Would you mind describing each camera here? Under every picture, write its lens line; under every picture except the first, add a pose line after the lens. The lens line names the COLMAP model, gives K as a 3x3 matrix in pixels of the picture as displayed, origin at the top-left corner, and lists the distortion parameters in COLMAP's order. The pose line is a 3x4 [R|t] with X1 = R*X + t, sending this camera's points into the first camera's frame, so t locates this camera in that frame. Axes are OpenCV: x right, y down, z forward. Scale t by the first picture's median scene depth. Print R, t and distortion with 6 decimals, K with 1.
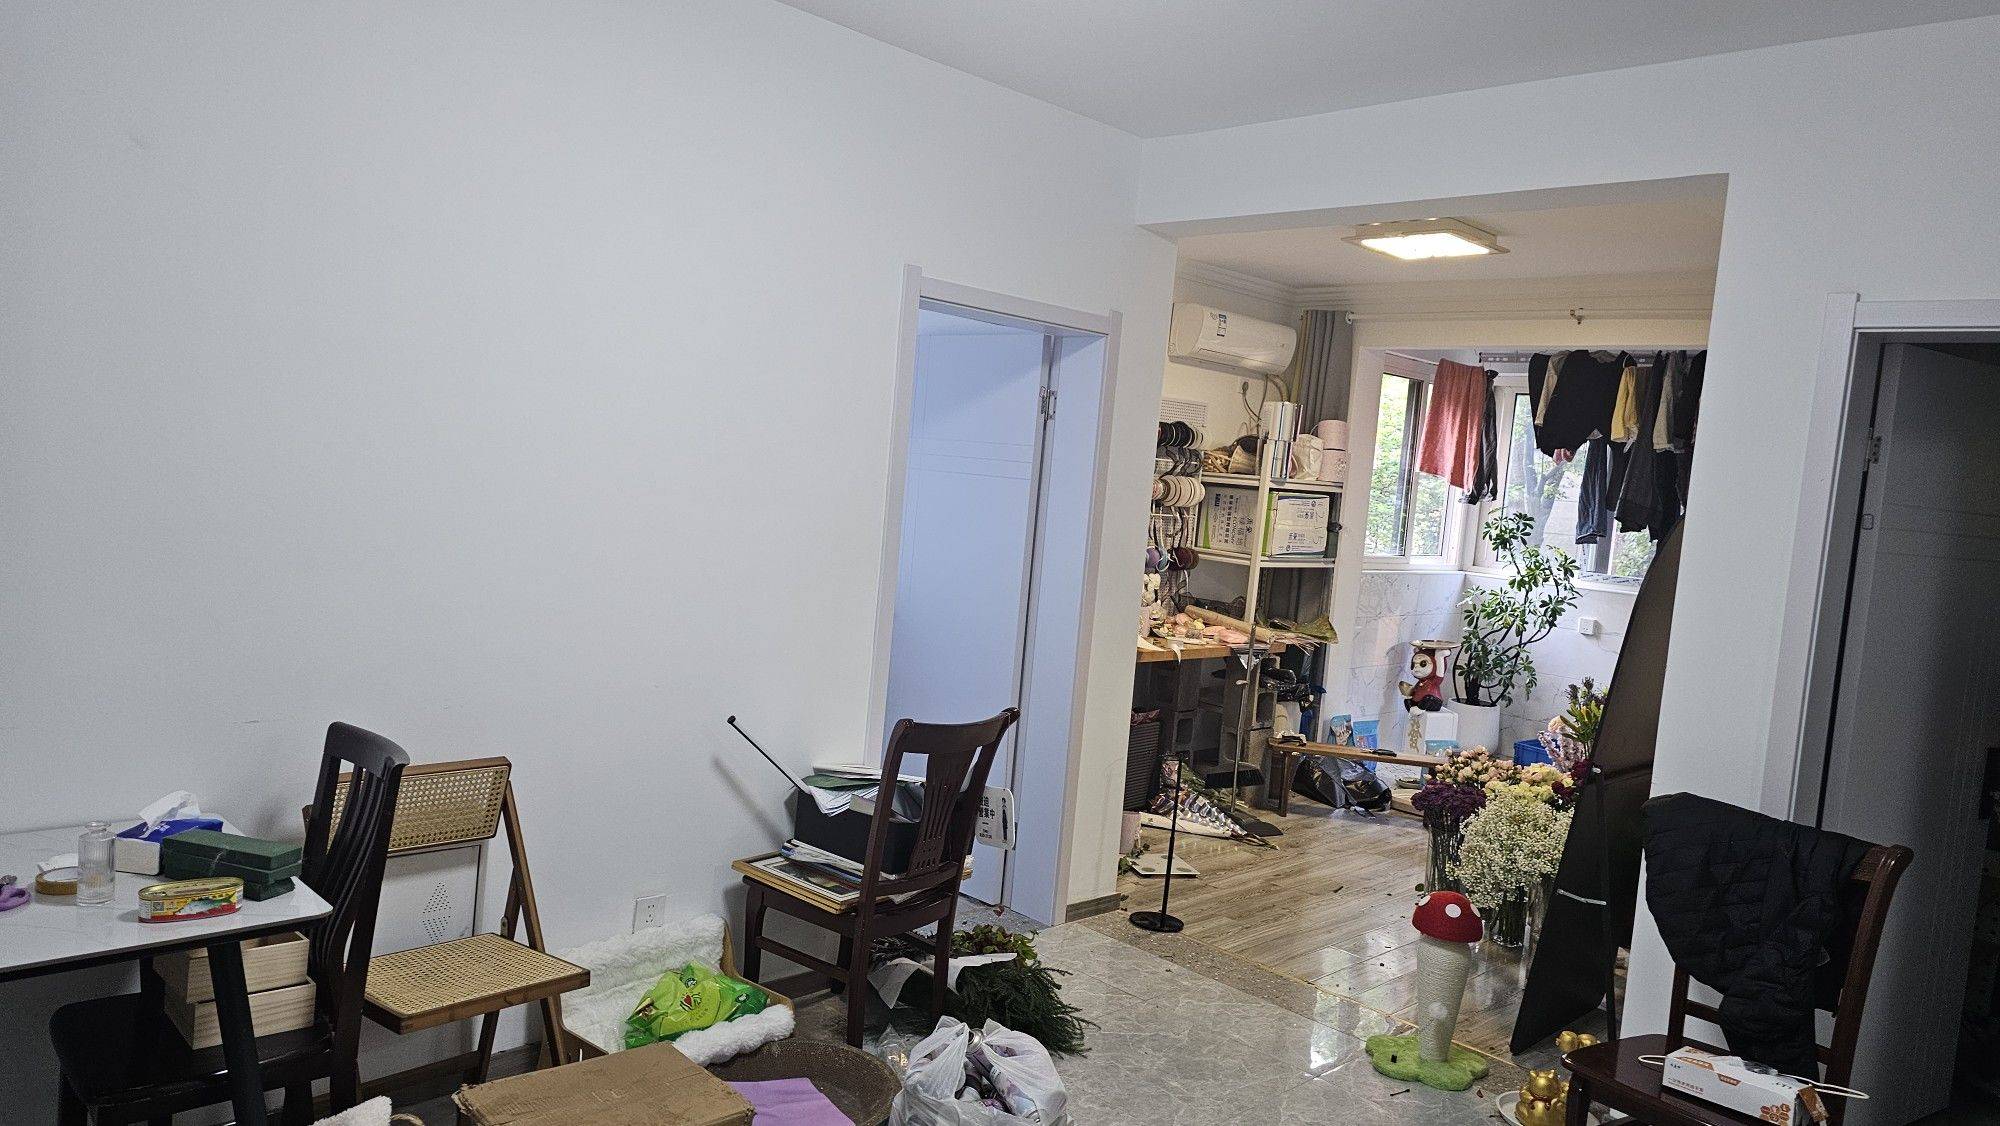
lens RADIAL K [[1371.7, 0, 989.2], [0, 1371.7, 566.5], [0, 0, 1]] dist [0.103631, -0.102845]
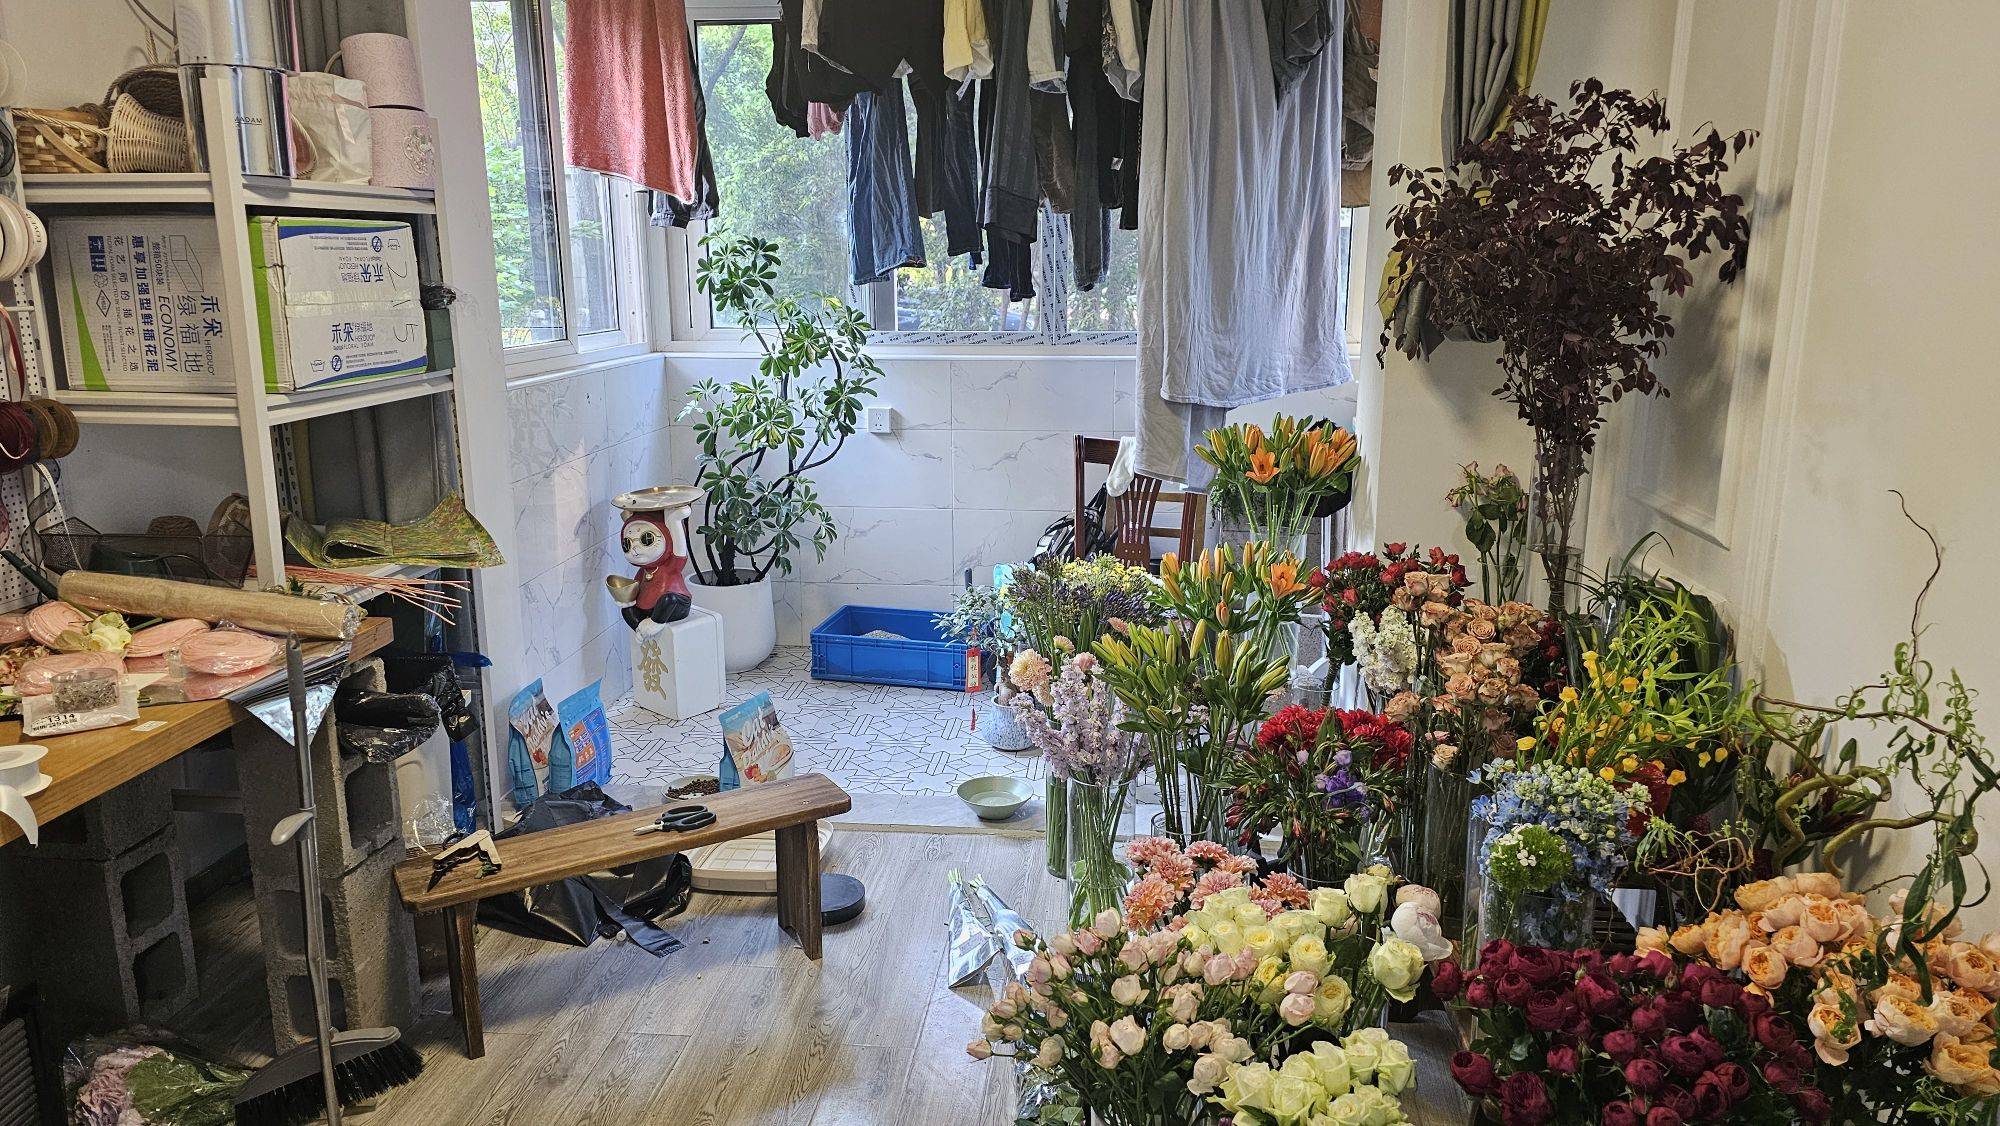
lens RADIAL K [[1371.7, 0, 989.2], [0, 1371.7, 566.5], [0, 0, 1]] dist [0.103631, -0.102845]
pose [[0.779318, -0.223635, 0.585365, 0.112333], [0.118008, 0.969811, 0.213401, -0.019710], [-0.615417, -0.097230, 0.782182, 0.551760]]
